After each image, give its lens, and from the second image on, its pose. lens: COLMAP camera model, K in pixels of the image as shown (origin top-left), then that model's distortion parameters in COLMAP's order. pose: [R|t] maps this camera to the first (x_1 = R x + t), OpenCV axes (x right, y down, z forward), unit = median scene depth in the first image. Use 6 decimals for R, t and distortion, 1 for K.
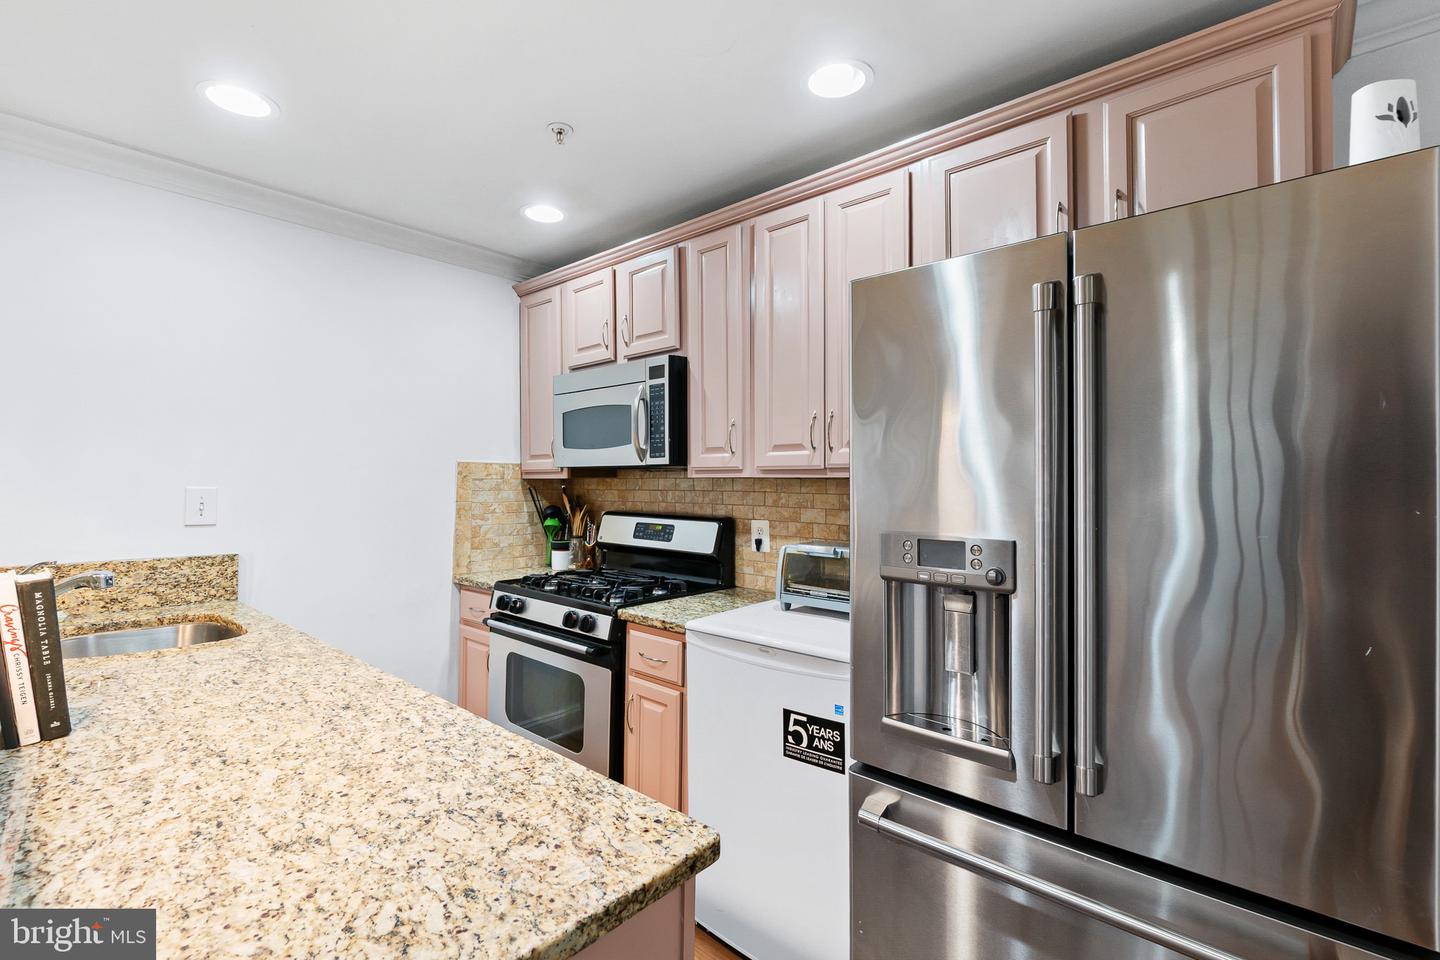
lens RADIAL K [[632.1, 0, 715.8], [0, 632.1, 471.8], [0, 0, 1]] dist [0.001112, 0.000191]
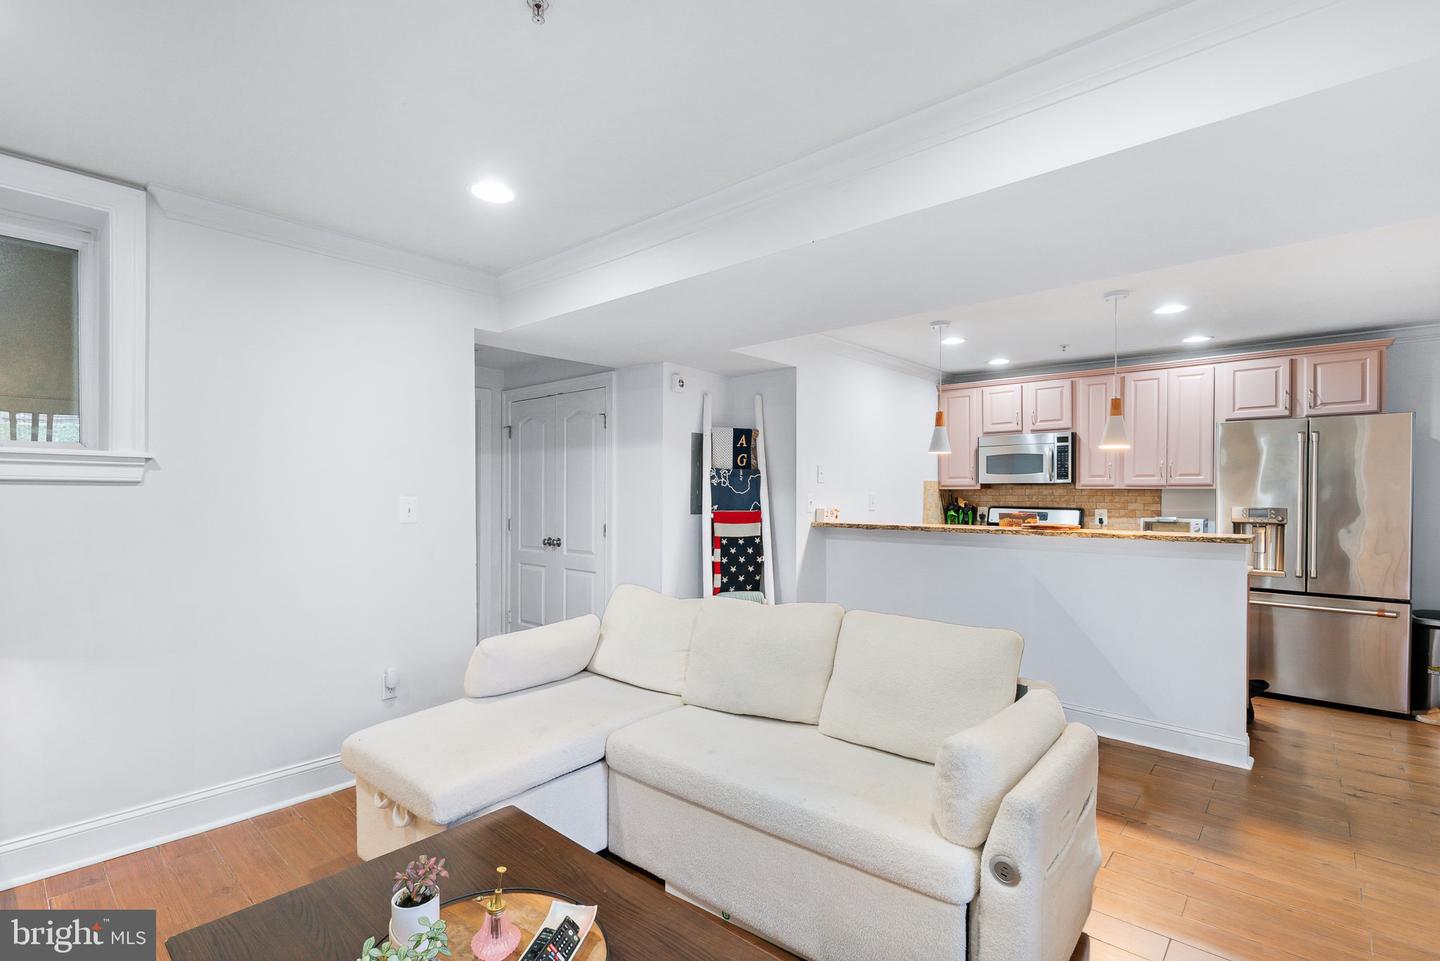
lens RADIAL K [[660.8, 0, 716.3], [0, 660.8, 496.8], [0, 0, 1]] dist [0.003094, 0.000099]
pose [[0.999992, -0.000704, -0.003968, -1.201258], [0.000803, 0.999685, 0.025079, -0.020140], [0.003949, -0.025082, 0.999678, -1.191180]]
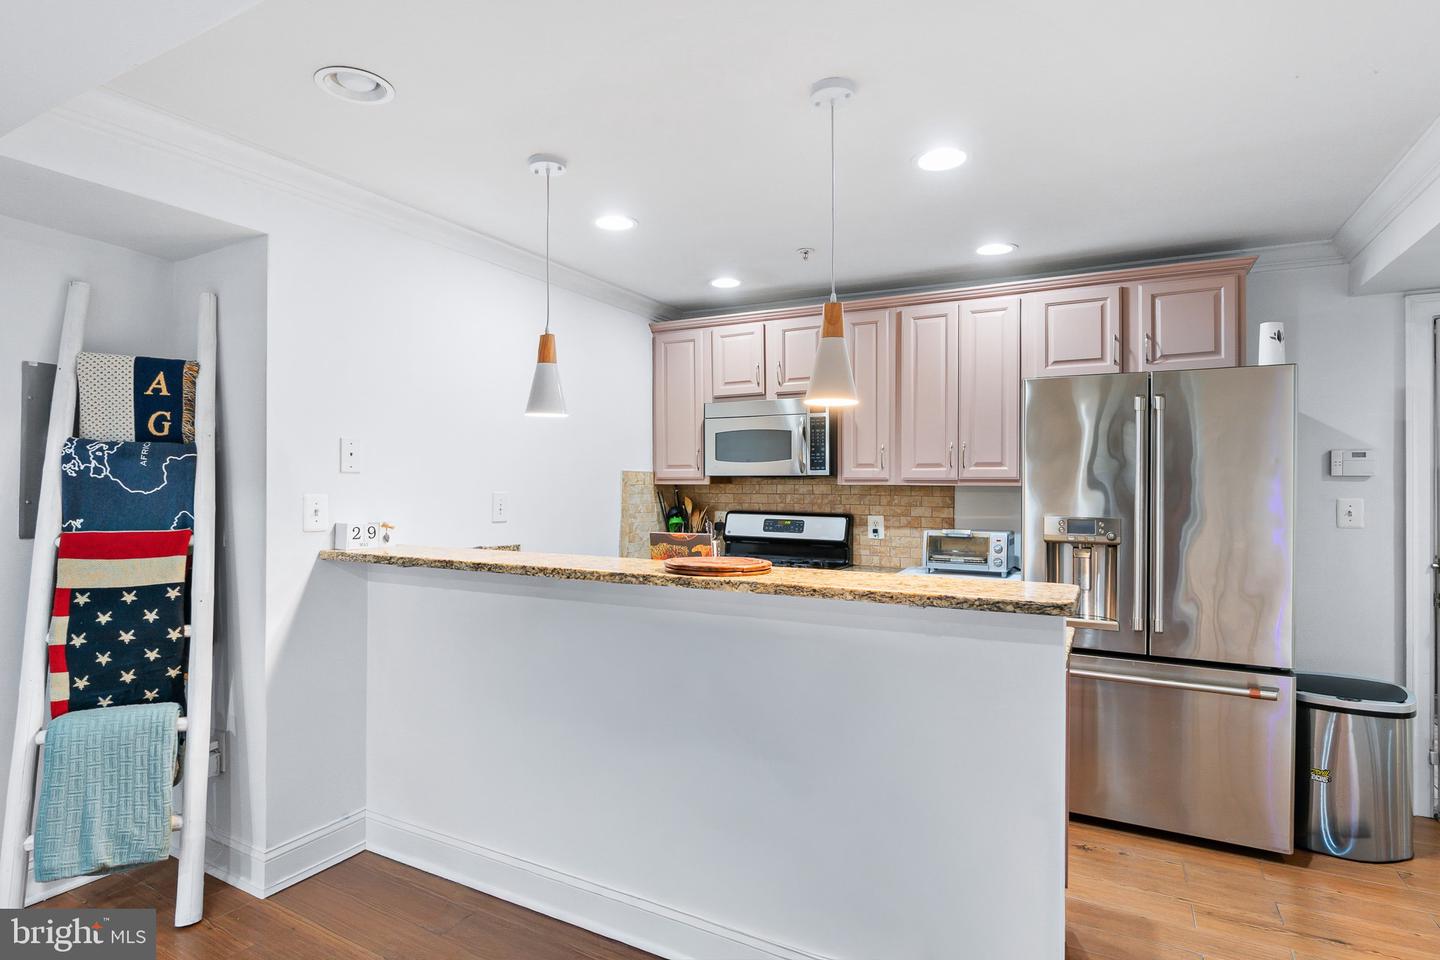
lens RADIAL K [[731.1, 0, 720.0], [0, 731.1, 480.0], [0, 0, 1]] dist [-0.002736, -0.000395]
pose [[0.972963, 0.003719, 0.230933, -0.637040], [-0.006354, 0.999923, 0.010670, -0.016143], [-0.230875, -0.011849, 0.972911, -0.476535]]
